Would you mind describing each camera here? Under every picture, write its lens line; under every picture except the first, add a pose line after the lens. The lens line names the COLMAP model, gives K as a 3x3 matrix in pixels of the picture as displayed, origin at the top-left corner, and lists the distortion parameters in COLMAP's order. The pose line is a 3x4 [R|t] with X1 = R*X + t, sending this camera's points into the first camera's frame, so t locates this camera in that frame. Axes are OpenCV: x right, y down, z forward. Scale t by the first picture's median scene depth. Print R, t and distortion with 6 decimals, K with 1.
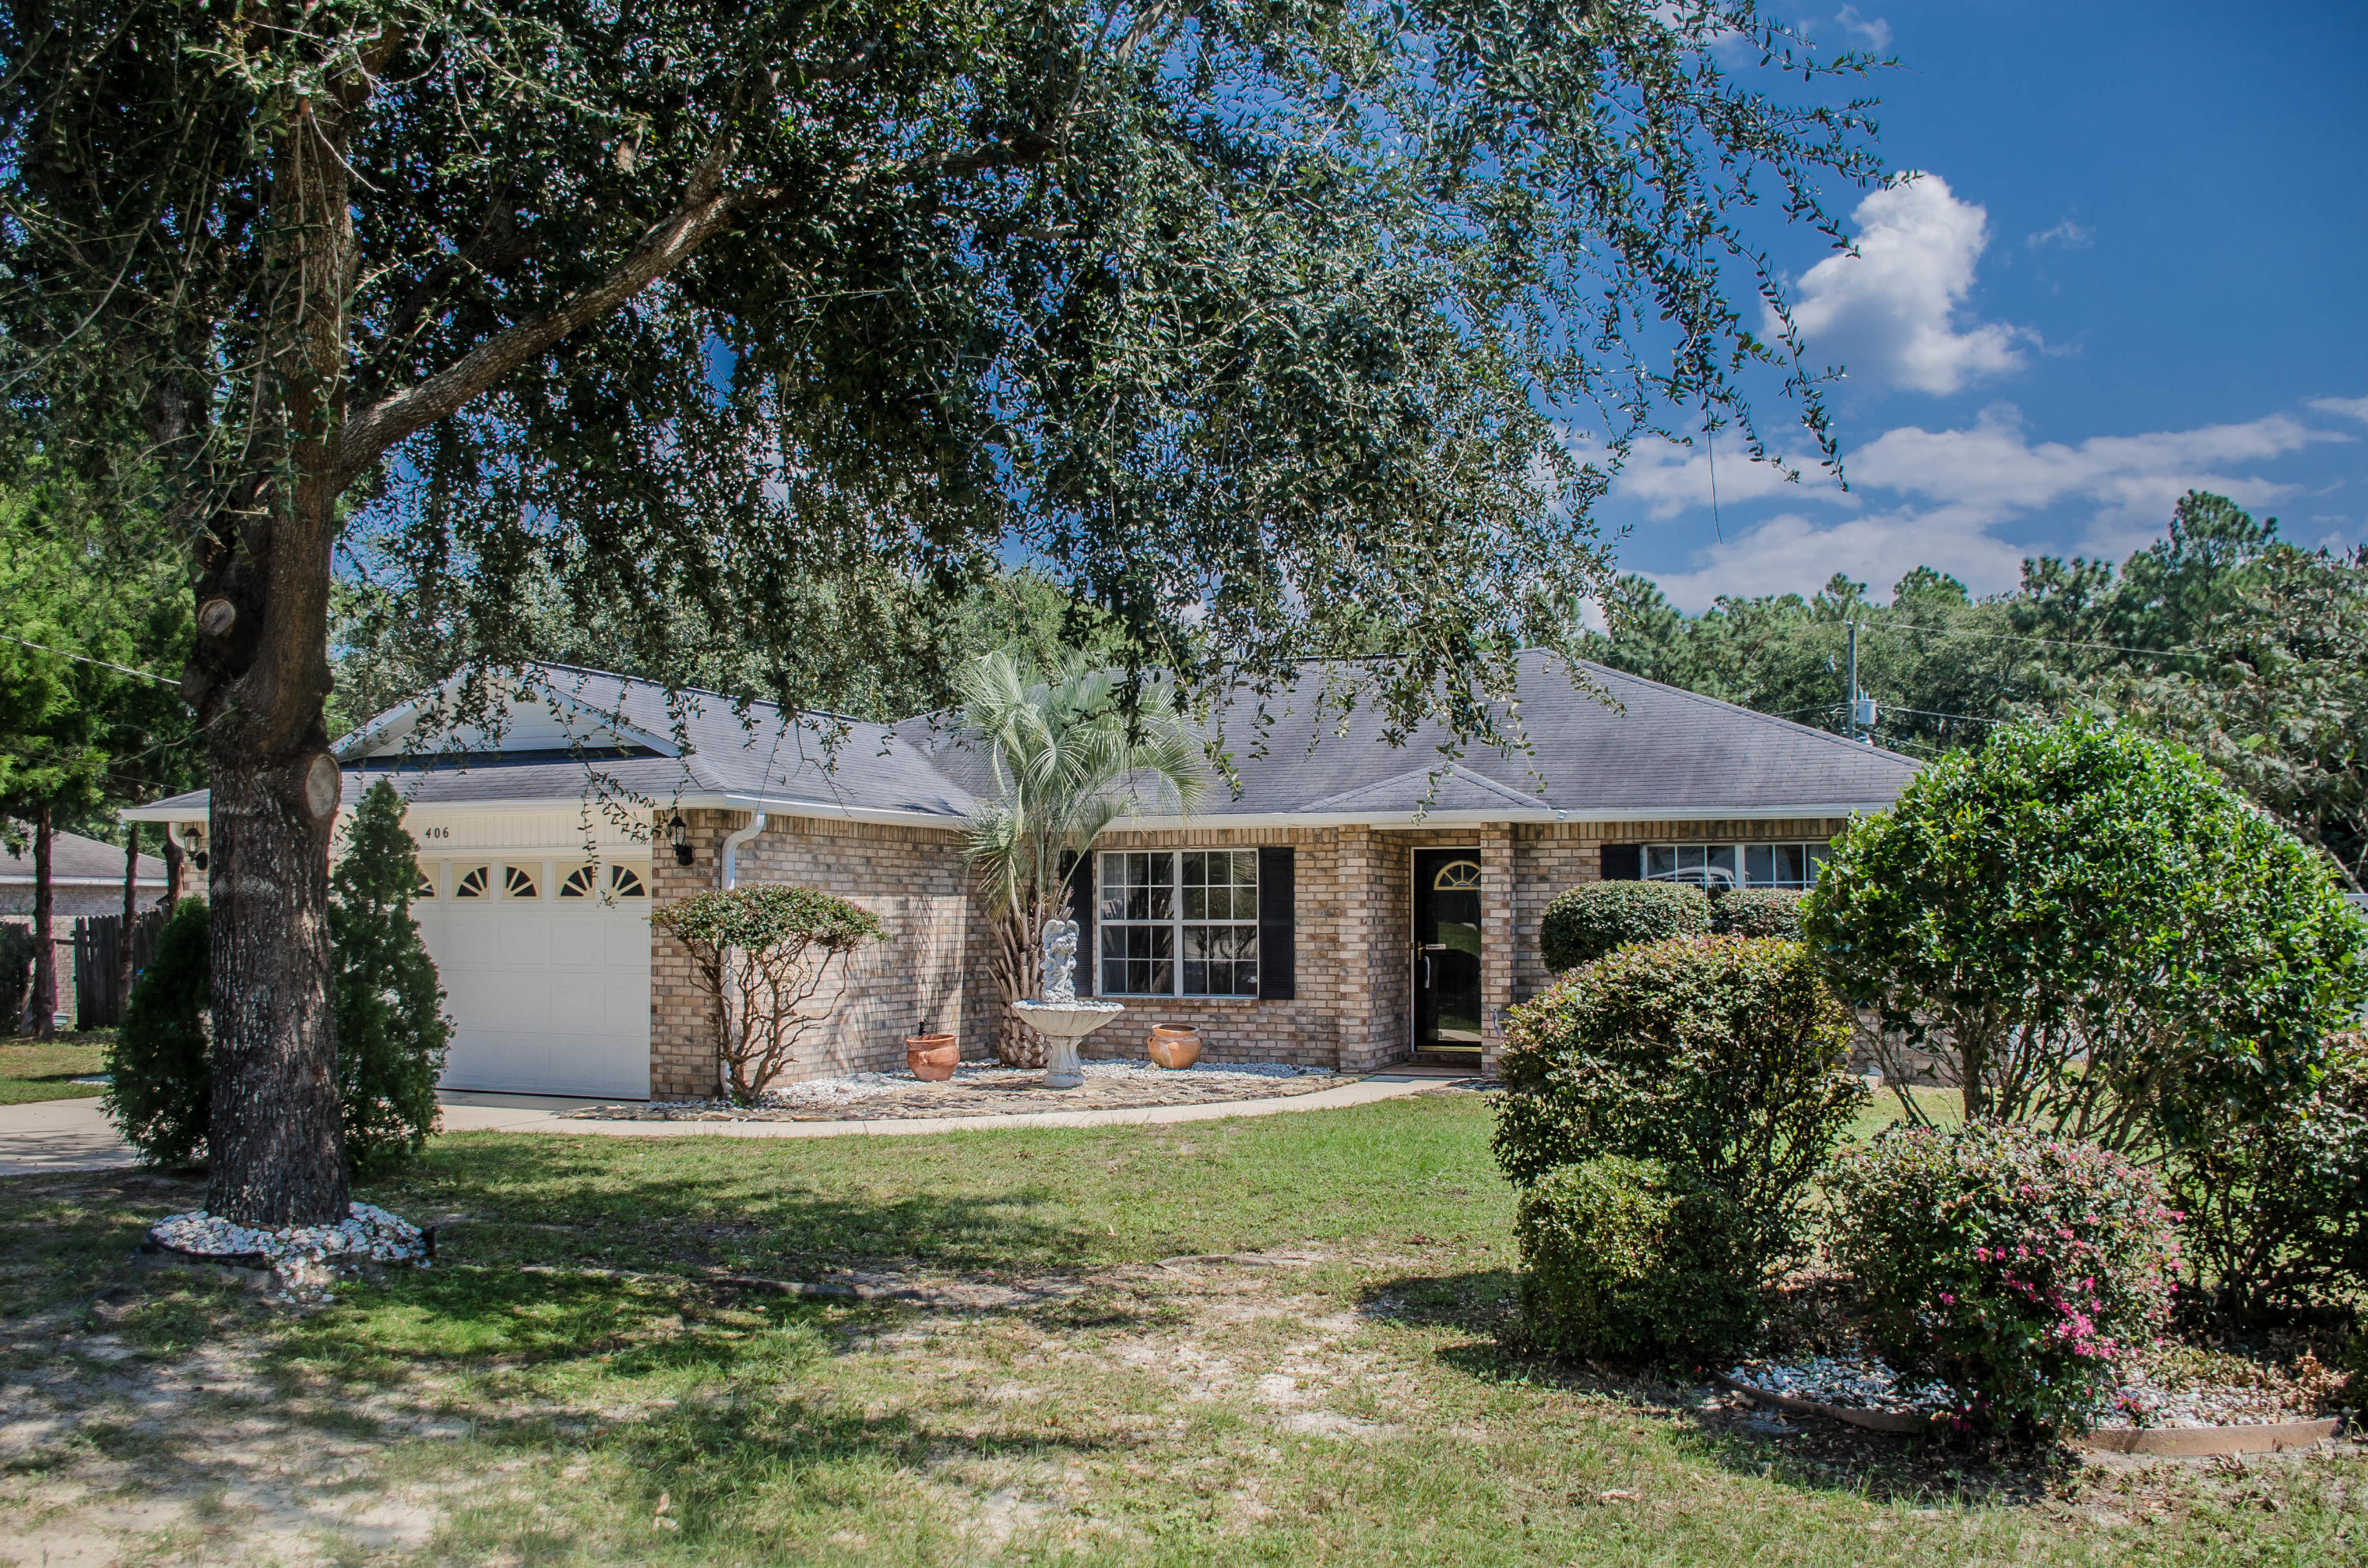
lens RADIAL K [[1867.6, 0, 1177.7], [0, 1867.6, 803.3], [0, 0, 1]] dist [-0.148170, 0.103737]
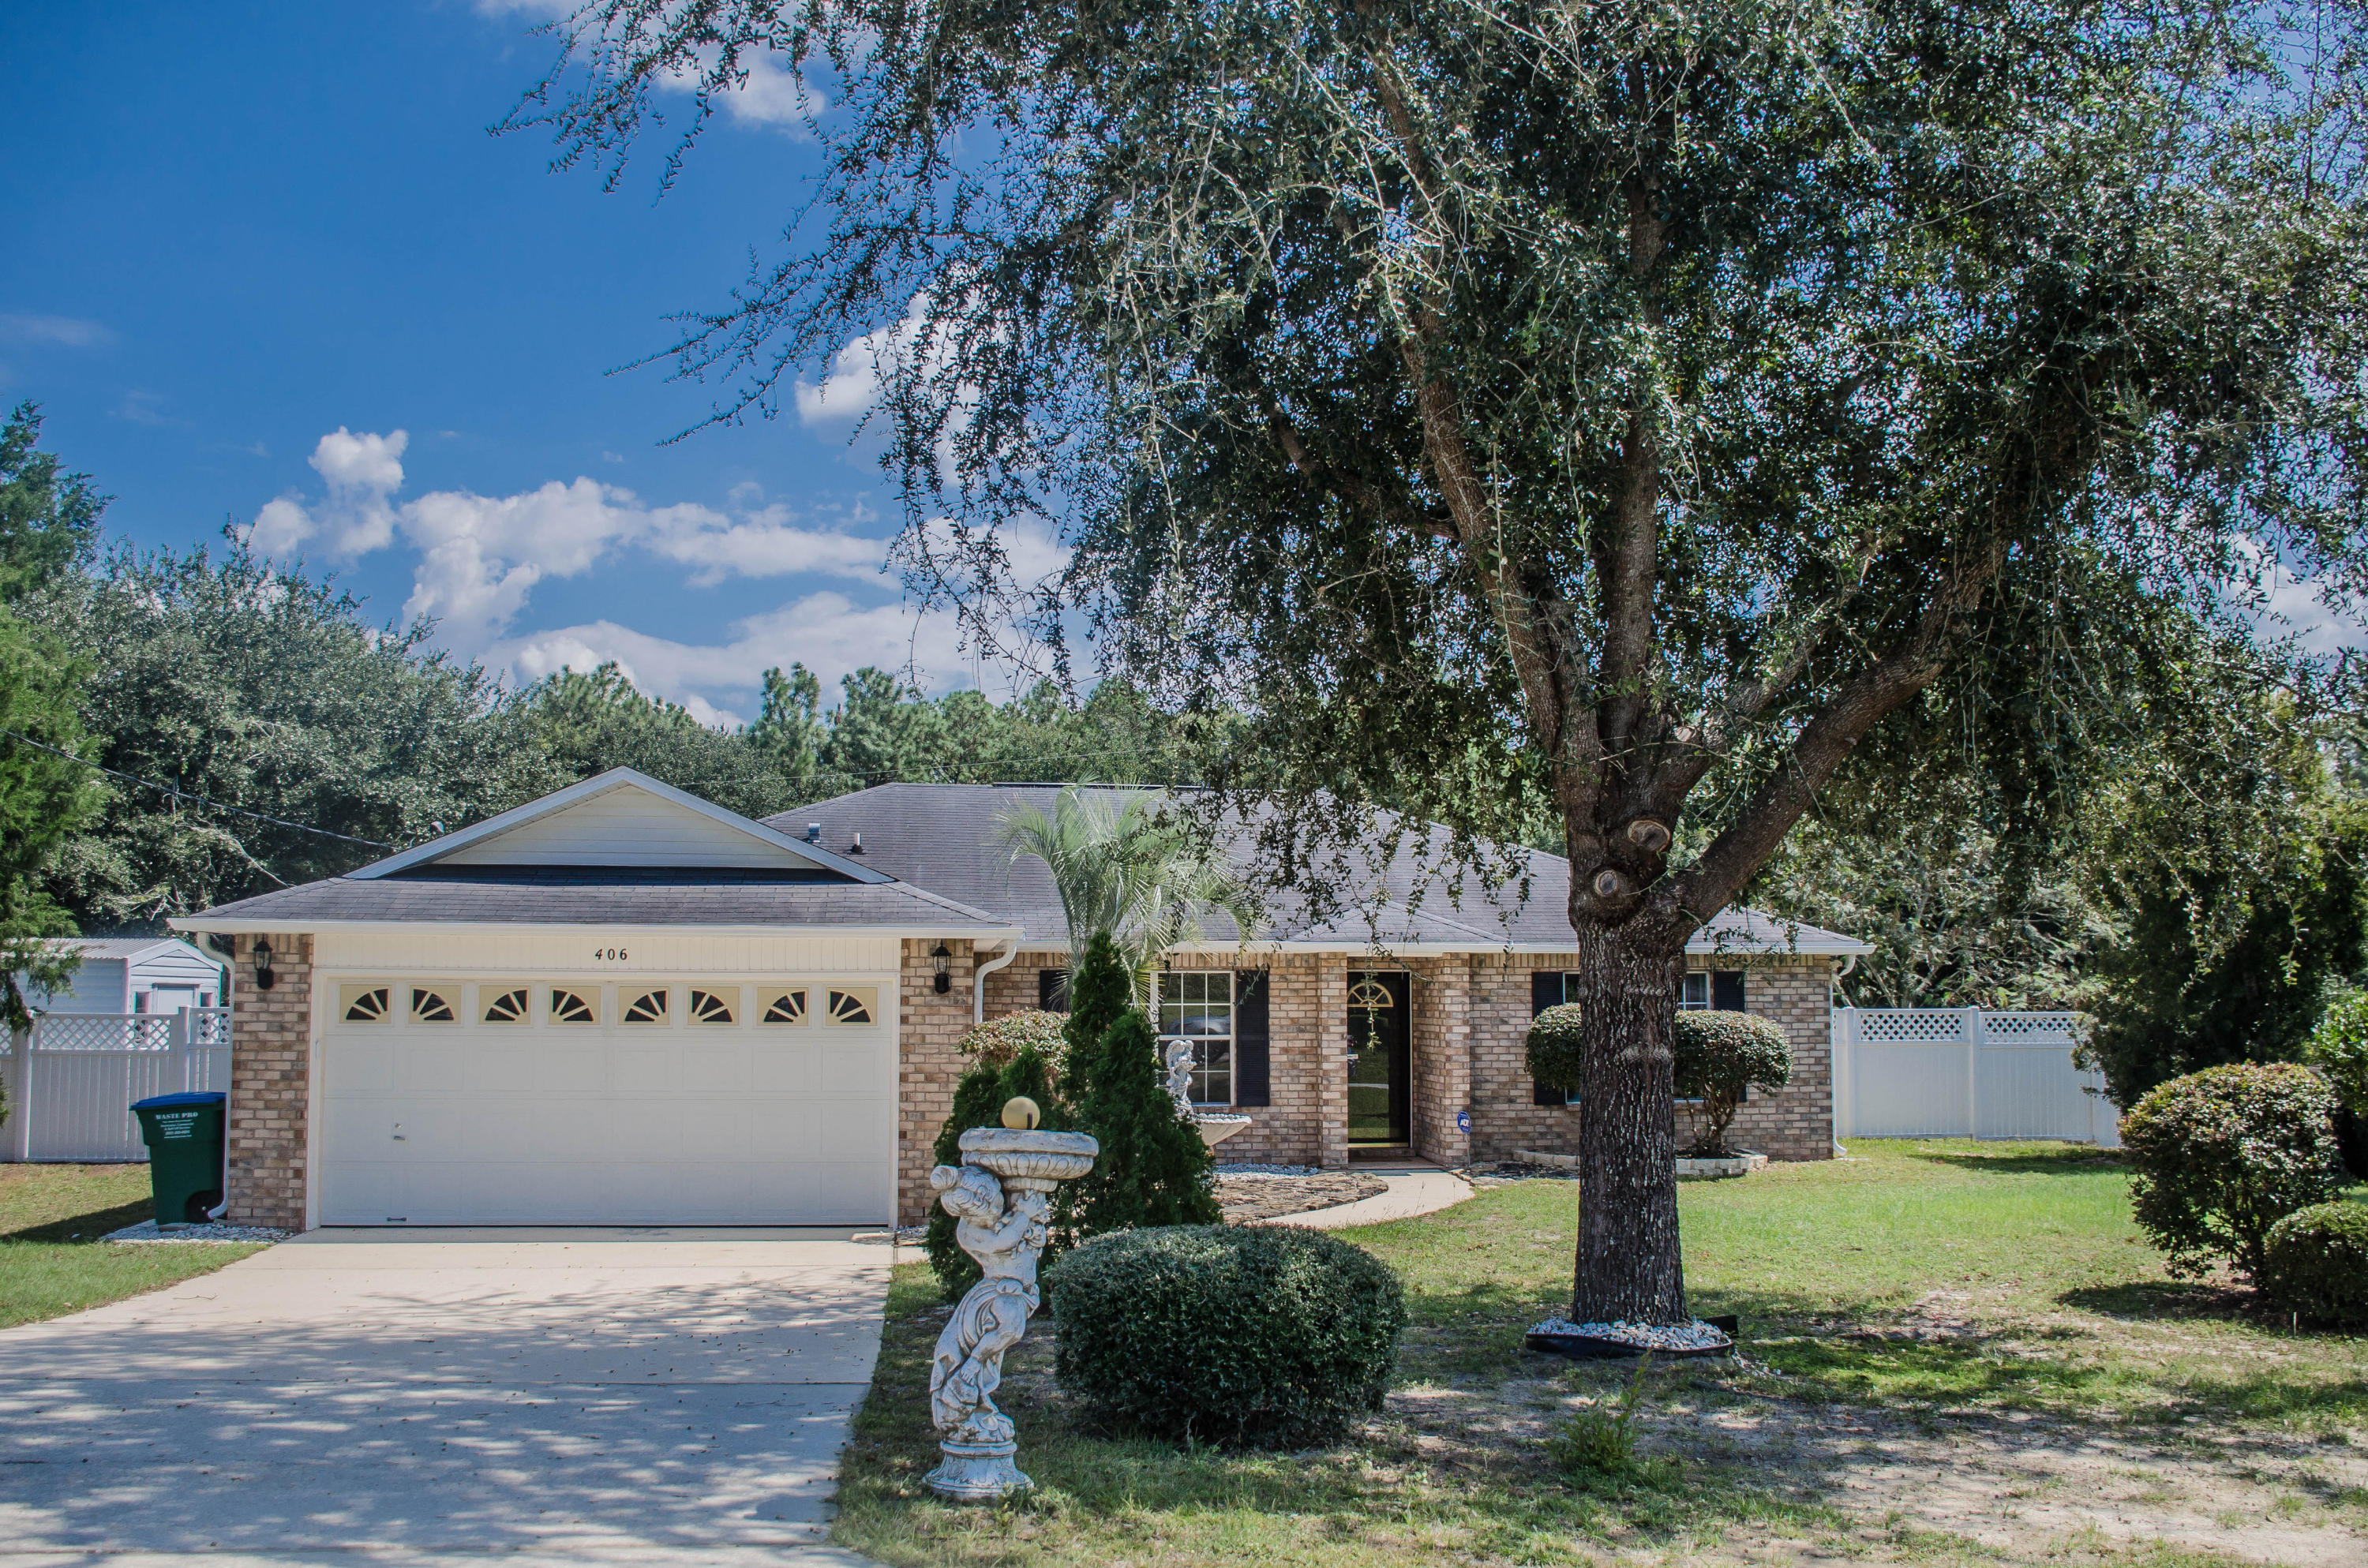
lens RADIAL K [[1920.9, 0, 1184.0], [0, 1920.9, 784.0], [0, 0, 1]] dist [-0.152863, 0.109667]
pose [[0.886077, 0.051909, 0.460623, -0.539910], [-0.027759, 0.997869, -0.059053, -0.019915], [-0.462707, 0.039539, 0.885629, -0.008380]]
